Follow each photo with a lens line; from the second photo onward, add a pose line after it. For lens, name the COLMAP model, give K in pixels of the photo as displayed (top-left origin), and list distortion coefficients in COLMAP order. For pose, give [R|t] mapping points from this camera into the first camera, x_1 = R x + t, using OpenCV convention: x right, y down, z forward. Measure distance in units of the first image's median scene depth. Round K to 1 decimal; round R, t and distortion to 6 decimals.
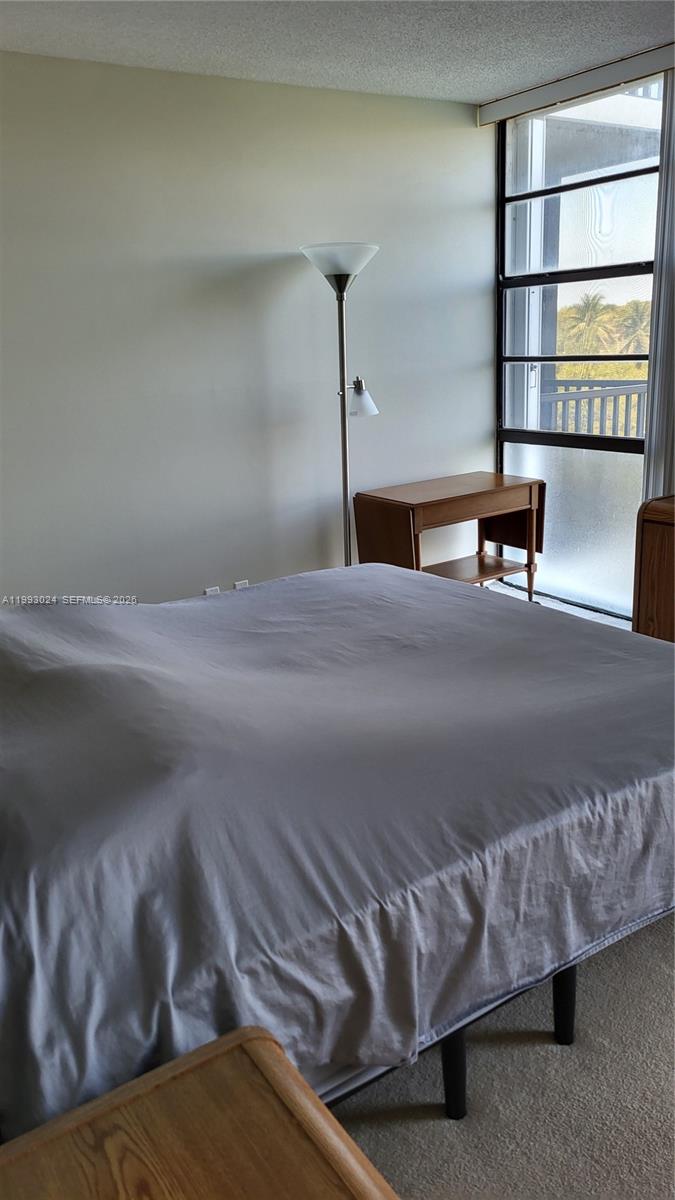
lens RADIAL K [[901.8, 0, 360.5], [0, 901.8, 621.1], [0, 0, 1]] dist [0.056448, -0.037468]
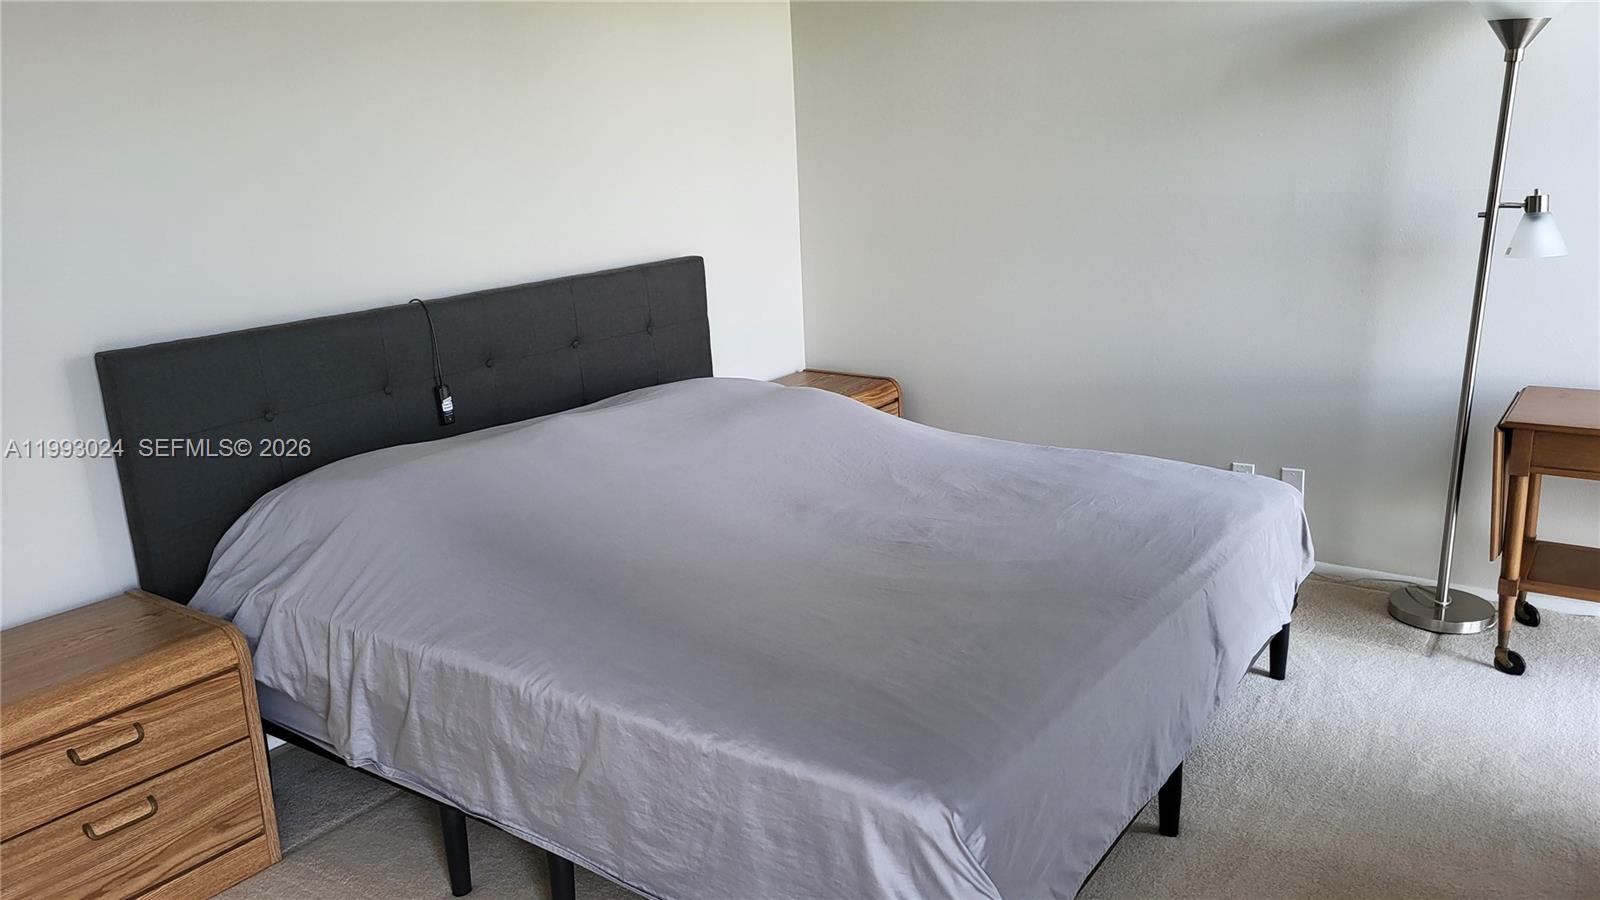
lens RADIAL K [[1202.3, 0, 803.7], [0, 1202.3, 448.0], [0, 0, 1]] dist [0.056448, -0.037468]
pose [[0.347960, 0.269534, -0.897929, 0.875268], [-0.257445, 0.948432, 0.184930, -0.206642], [0.901469, 0.166819, 0.399406, 0.441951]]
